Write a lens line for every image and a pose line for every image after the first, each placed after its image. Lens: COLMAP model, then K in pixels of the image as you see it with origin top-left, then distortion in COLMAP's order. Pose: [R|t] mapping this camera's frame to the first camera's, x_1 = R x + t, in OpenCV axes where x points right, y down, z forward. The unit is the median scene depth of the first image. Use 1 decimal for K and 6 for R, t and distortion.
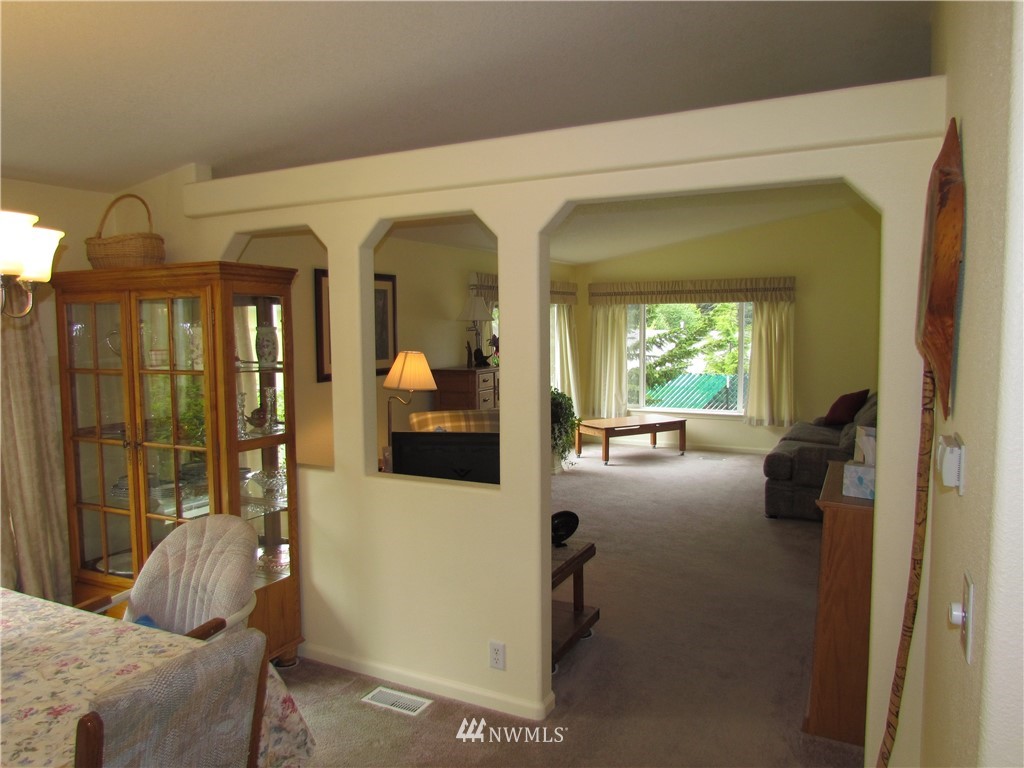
lens RADIAL K [[719.5, 0, 511.9], [0, 719.5, 388.1], [0, 0, 1]] dist [-0.024445, 0.002178]
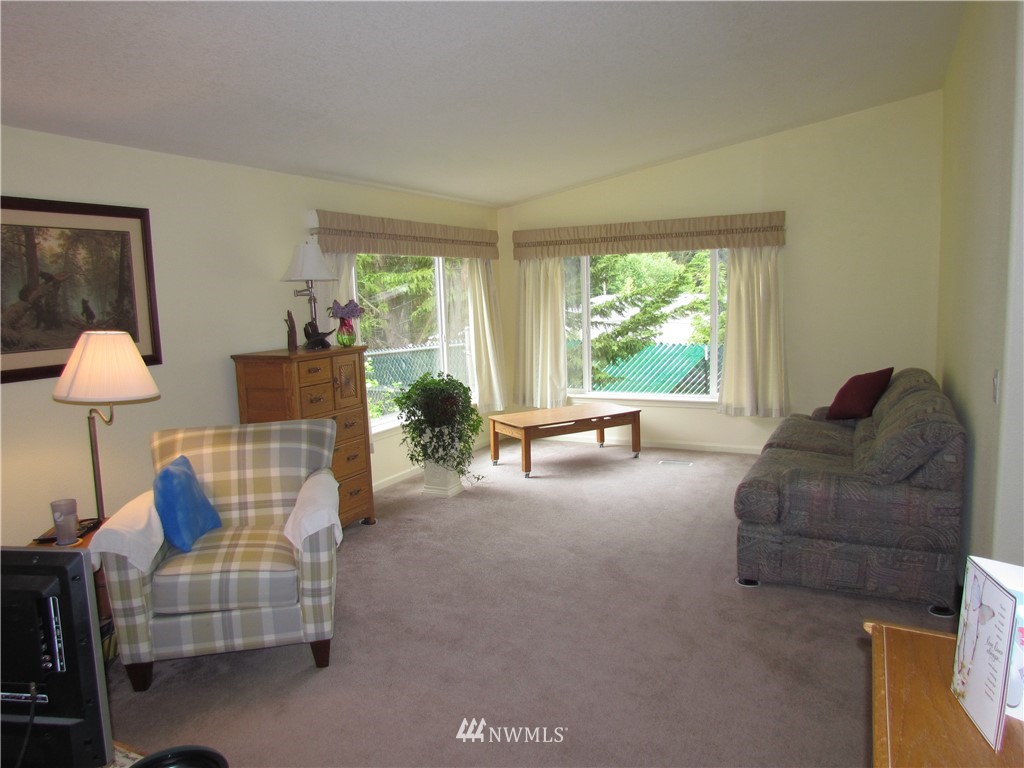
lens RADIAL K [[719.5, 0, 512.9], [0, 719.5, 380.7], [0, 0, 1]] dist [-0.024445, 0.002178]
pose [[0.999679, -0.024673, 0.005838, 0.111412], [0.024467, 0.999153, 0.033079, -0.014419], [-0.006649, -0.032925, 0.999436, 0.270561]]
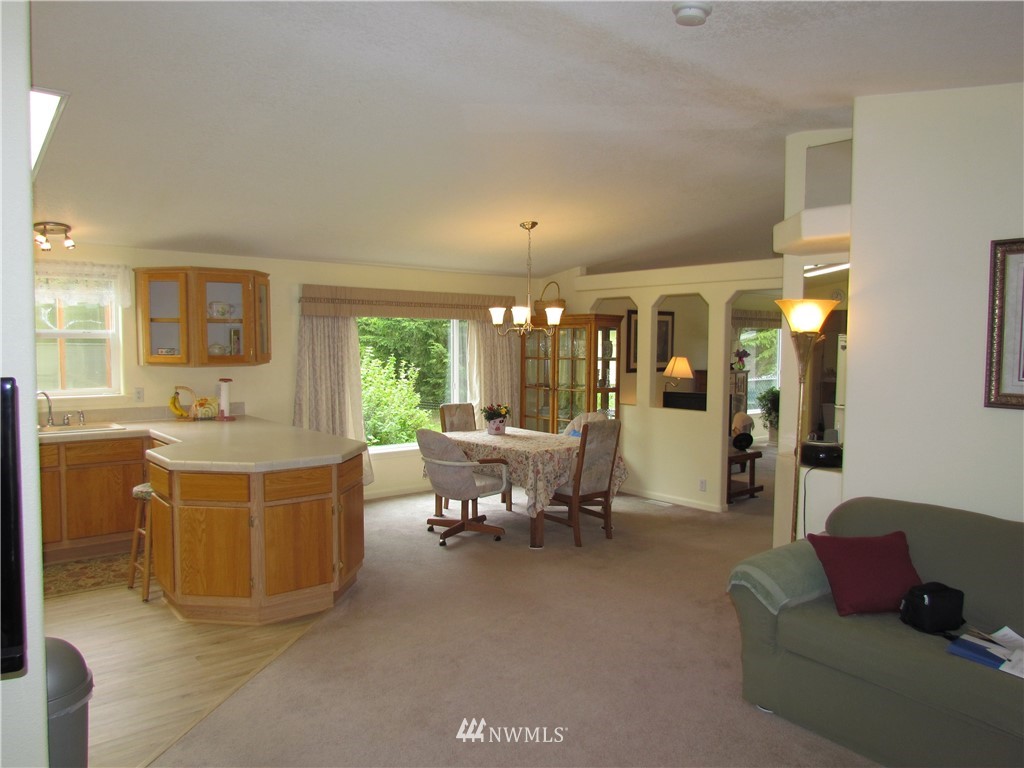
lens RADIAL K [[719.5, 0, 512.1], [0, 719.5, 384.1], [0, 0, 1]] dist [-0.024445, 0.002178]
pose [[0.919057, 0.036570, -0.392424, 0.112694], [-0.049354, 0.998527, -0.022535, 0.048709], [0.391022, 0.040079, 0.919508, -0.497696]]
